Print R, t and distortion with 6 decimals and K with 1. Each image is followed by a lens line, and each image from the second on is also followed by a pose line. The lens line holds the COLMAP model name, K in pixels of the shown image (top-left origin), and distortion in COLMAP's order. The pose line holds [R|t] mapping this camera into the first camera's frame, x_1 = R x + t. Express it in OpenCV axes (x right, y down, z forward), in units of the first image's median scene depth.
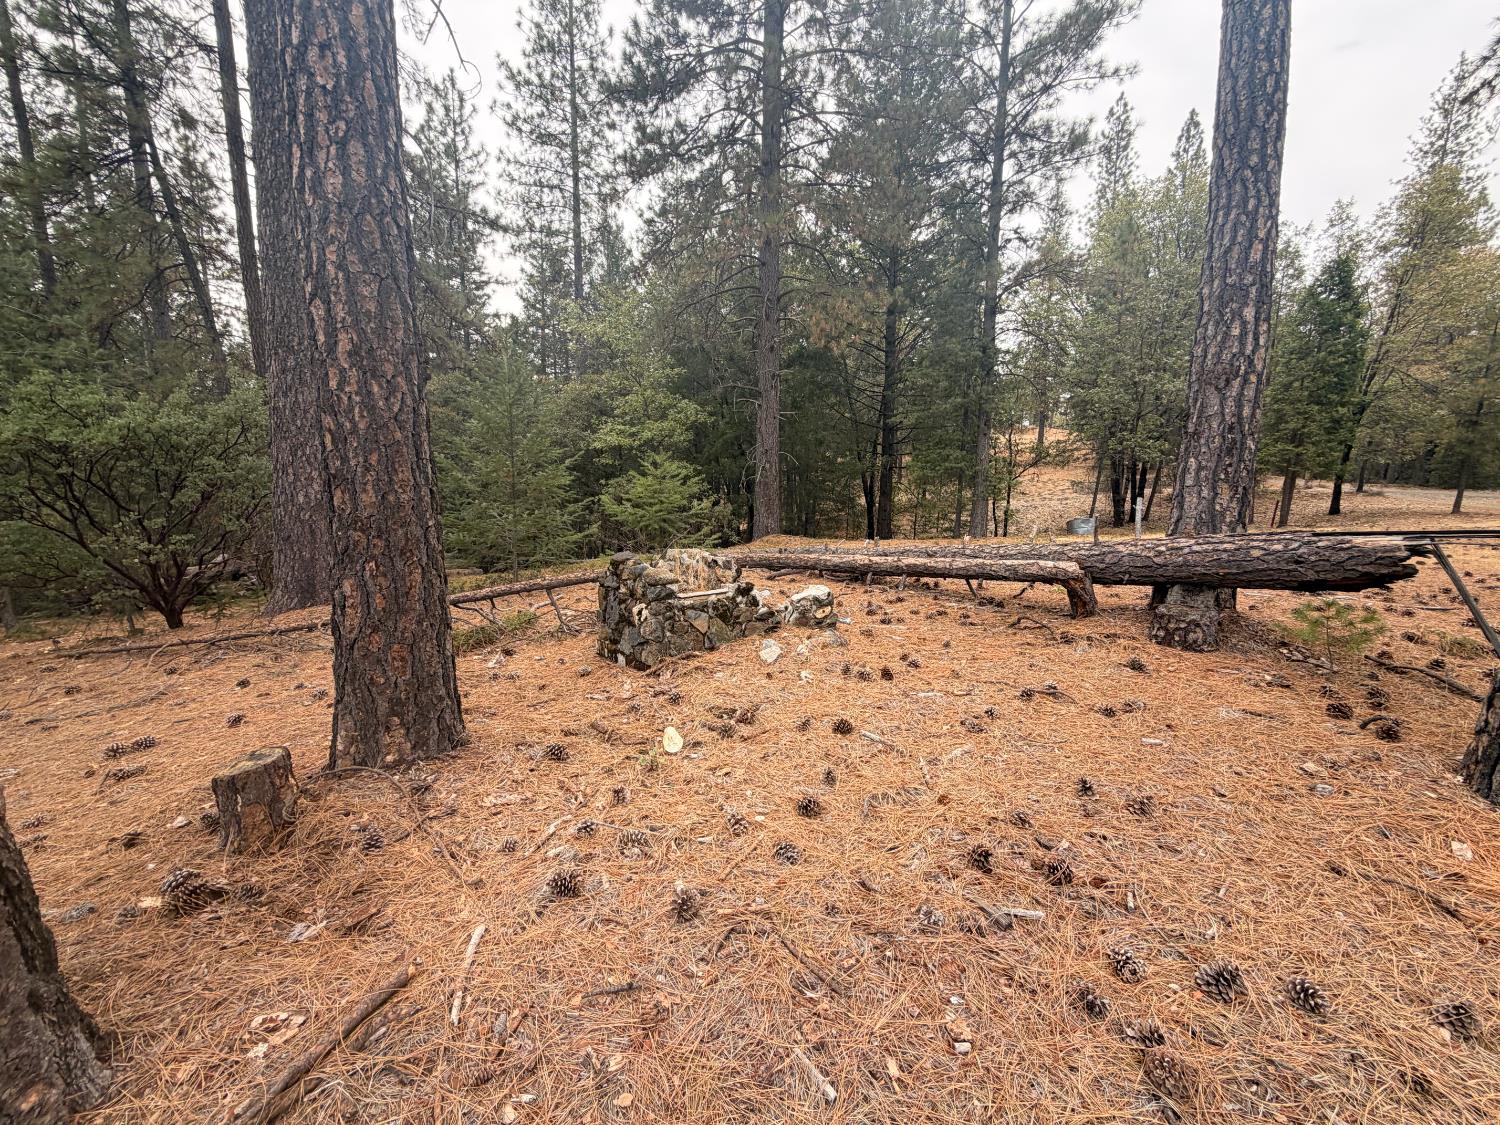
lens RADIAL K [[599.3, 0, 748.2], [0, 599.3, 564.4], [0, 0, 1]] dist [0.000623, -0.000065]
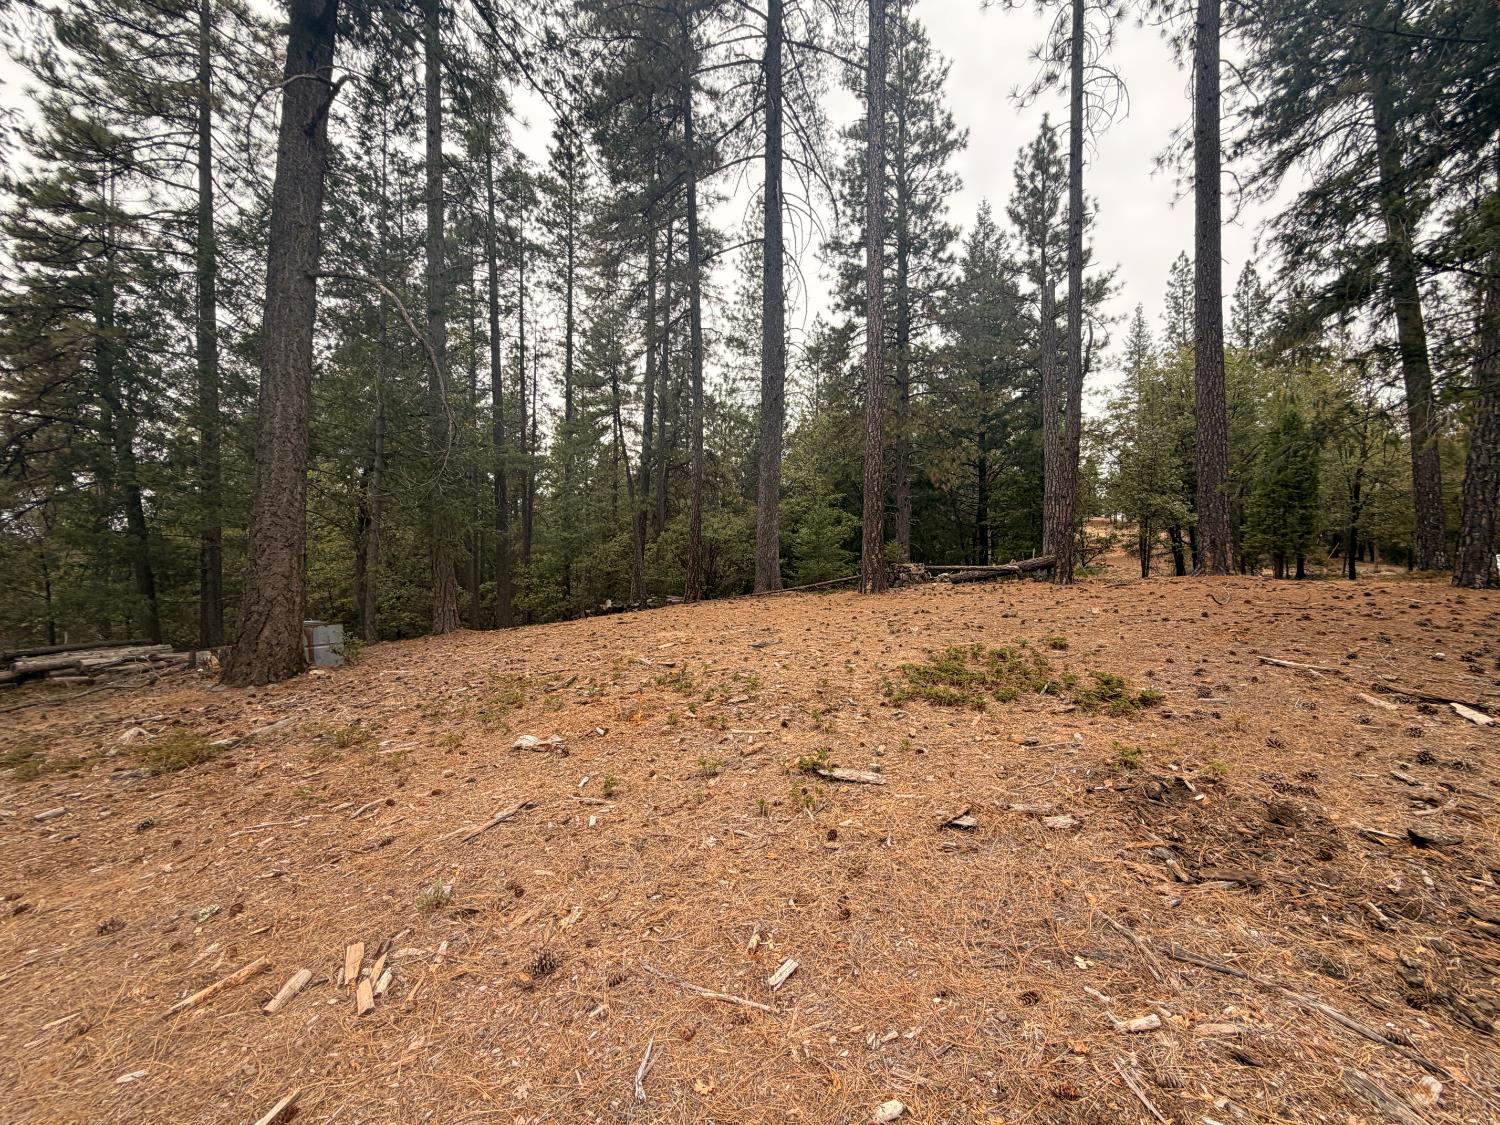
lens RADIAL K [[599.3, 0, 746.5], [0, 599.3, 561.4], [0, 0, 1]] dist [0.000623, -0.000065]
pose [[0.984251, -0.007914, -0.176601, -0.049808], [-0.021393, 0.986323, -0.163428, 0.068004], [0.175479, 0.164632, 0.970620, -0.327305]]
